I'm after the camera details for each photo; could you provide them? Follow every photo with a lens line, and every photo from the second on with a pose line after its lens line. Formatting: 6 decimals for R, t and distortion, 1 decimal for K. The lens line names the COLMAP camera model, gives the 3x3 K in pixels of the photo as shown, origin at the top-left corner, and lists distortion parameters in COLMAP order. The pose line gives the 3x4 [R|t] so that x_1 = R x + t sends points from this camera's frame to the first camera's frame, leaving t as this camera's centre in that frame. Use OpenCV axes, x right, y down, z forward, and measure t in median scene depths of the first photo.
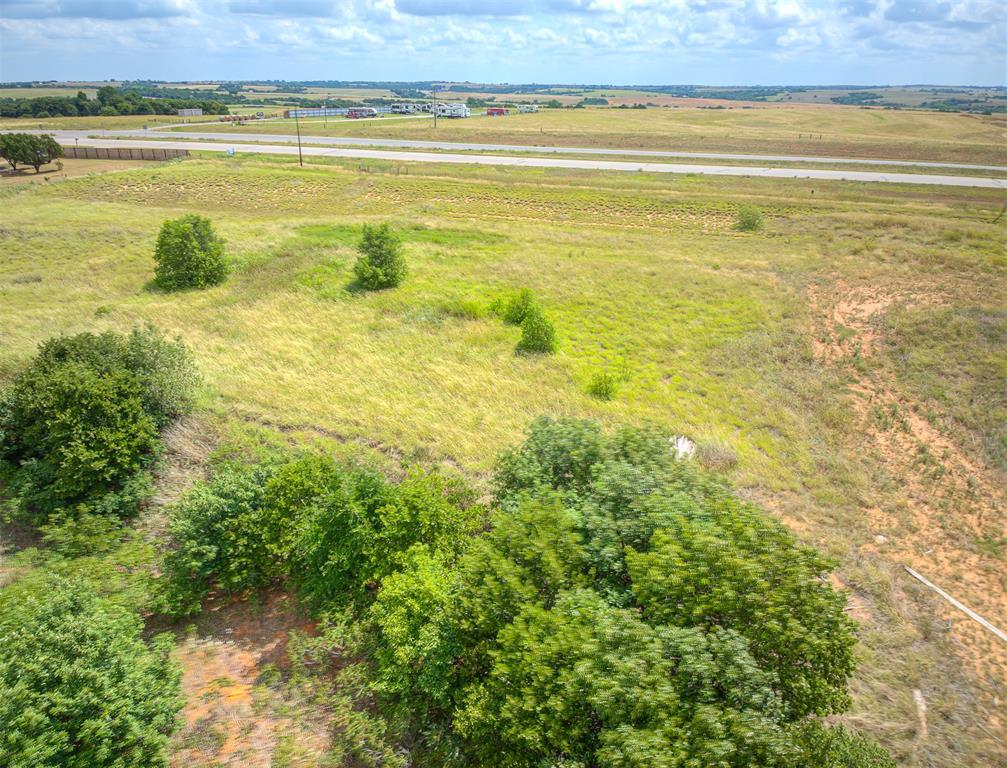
lens RADIAL K [[697.0, 0, 508.4], [0, 697.0, 379.4], [0, 0, 1]] dist [0.045333, -0.048937]
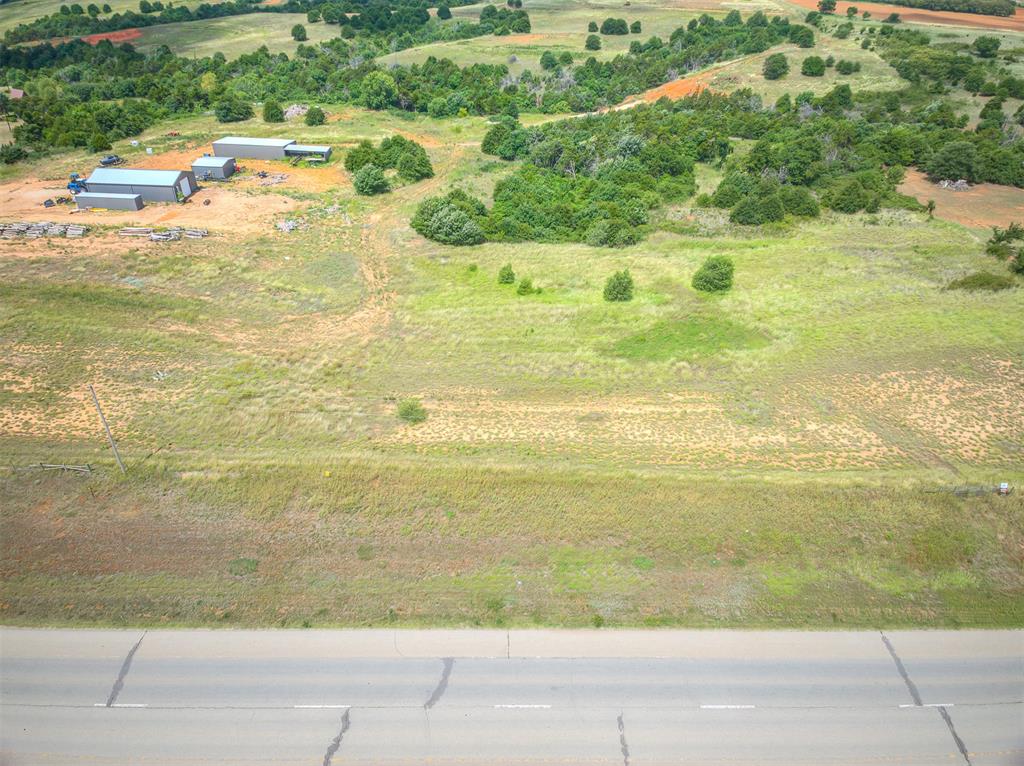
lens RADIAL K [[701.0, 0, 509.4], [0, 701.0, 387.6], [0, 0, 1]] dist [0.059381, -0.078147]
pose [[-0.930163, 0.190469, -0.313876, 0.377143], [-0.157881, 0.564317, 0.810321, -0.787565], [0.331467, 0.803285, -0.494835, 1.089034]]
